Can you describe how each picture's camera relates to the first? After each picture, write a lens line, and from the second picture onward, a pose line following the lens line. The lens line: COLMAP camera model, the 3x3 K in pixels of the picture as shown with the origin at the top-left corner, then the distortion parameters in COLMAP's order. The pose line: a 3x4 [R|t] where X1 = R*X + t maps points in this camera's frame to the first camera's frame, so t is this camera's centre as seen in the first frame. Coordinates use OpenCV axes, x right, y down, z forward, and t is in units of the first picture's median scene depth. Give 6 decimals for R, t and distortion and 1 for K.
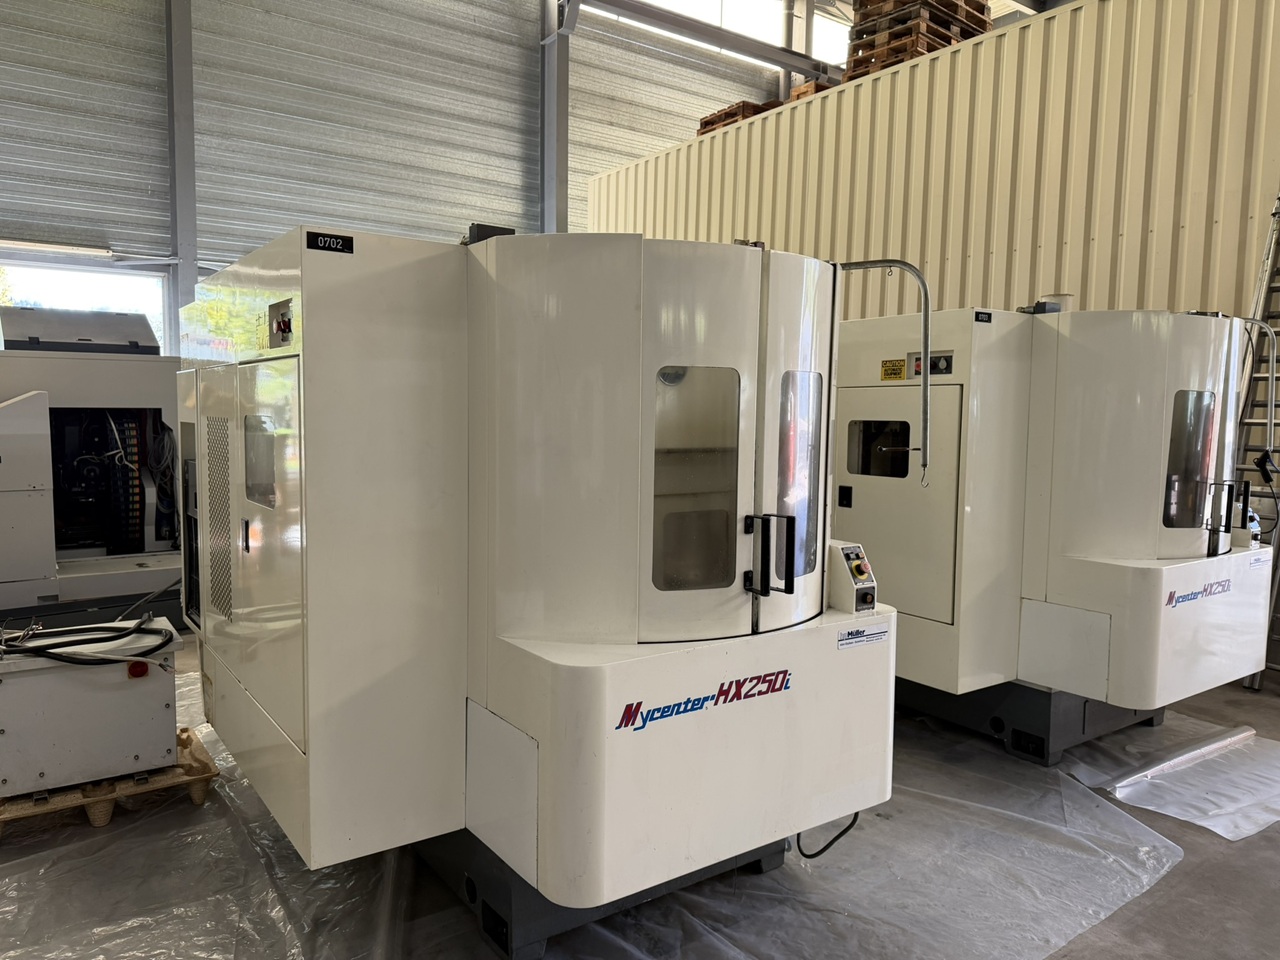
lens RADIAL K [[902.3, 0, 637.4], [0, 902.3, 482.9], [0, 0, 1]] dist [0.028531, -0.027126]
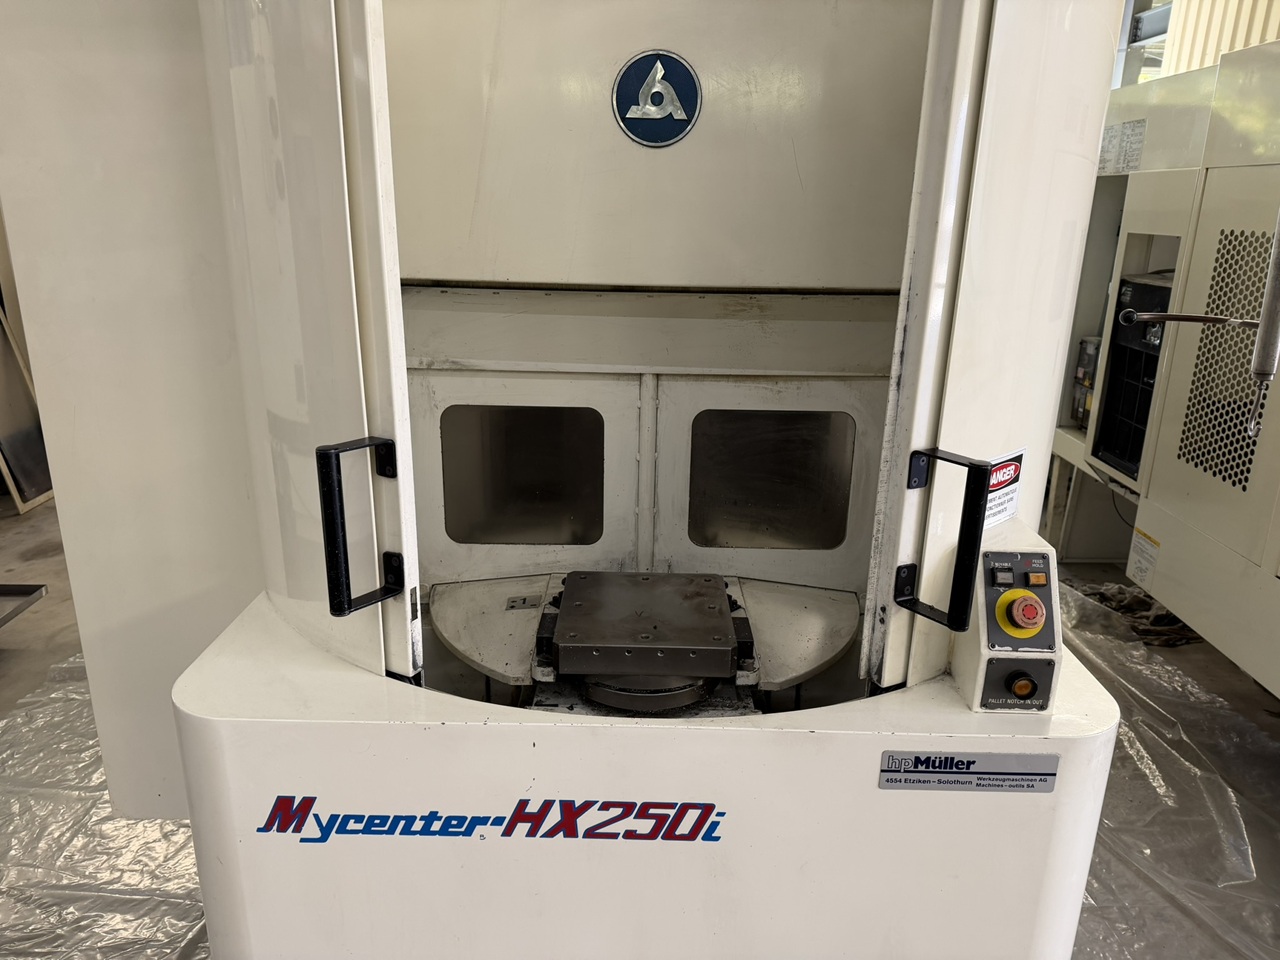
lens RADIAL K [[902.3, 0, 640.9], [0, 902.3, 488.0], [0, 0, 1]] dist [0.028531, -0.027126]
pose [[0.808858, 0.179551, -0.559919, 0.375797], [-0.056449, 0.971551, 0.230004, -0.051153], [0.585288, -0.154433, 0.795983, 0.667328]]
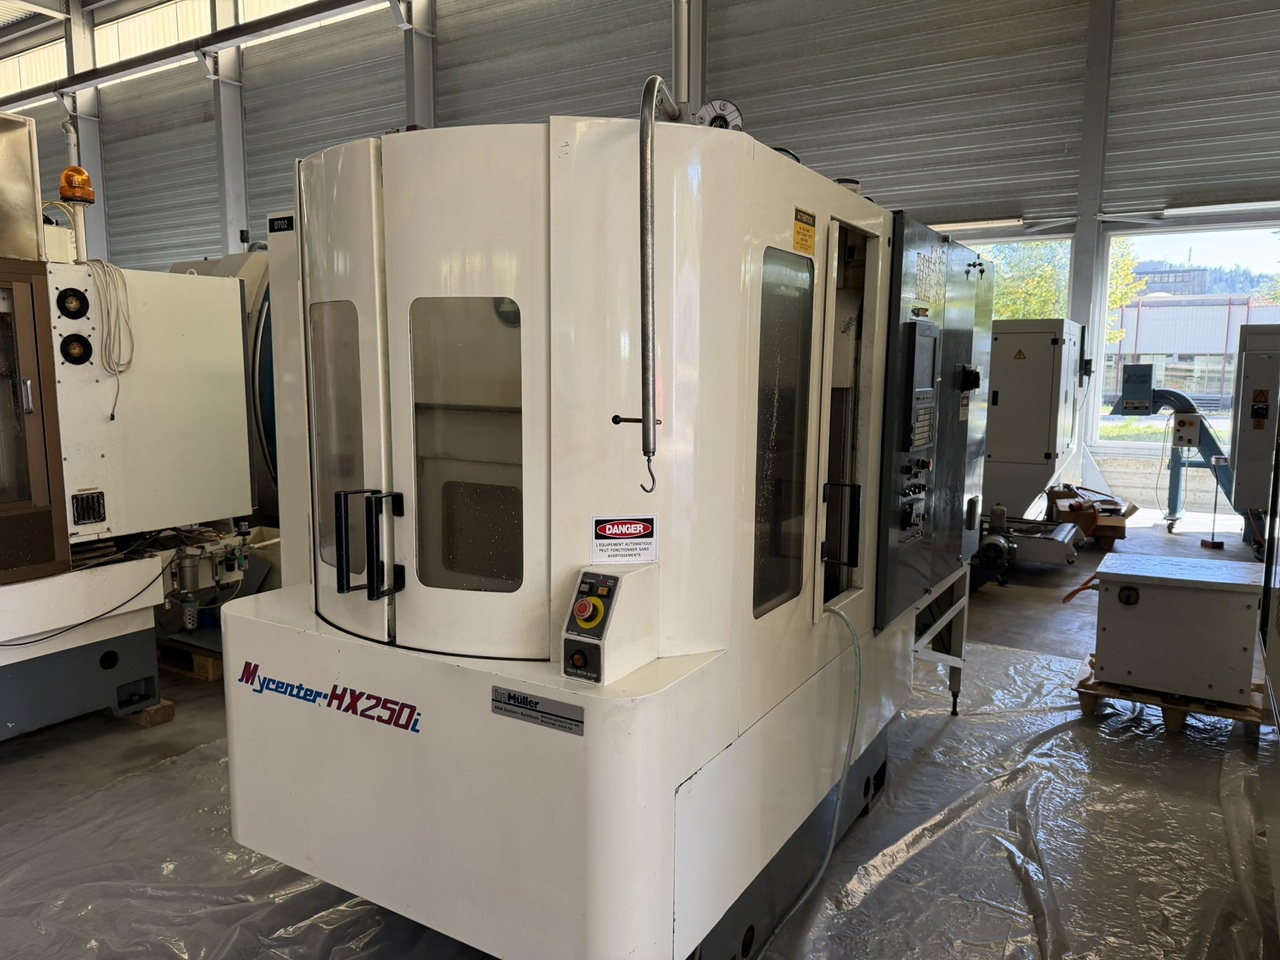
lens RADIAL K [[902.3, 0, 646.7], [0, 902.3, 474.8], [0, 0, 1]] dist [0.028531, -0.027126]
pose [[0.396478, 0.097190, -0.912885, 0.931931], [-0.073945, 0.994530, 0.073768, -0.051945], [0.915062, 0.038256, 0.401496, 0.902569]]
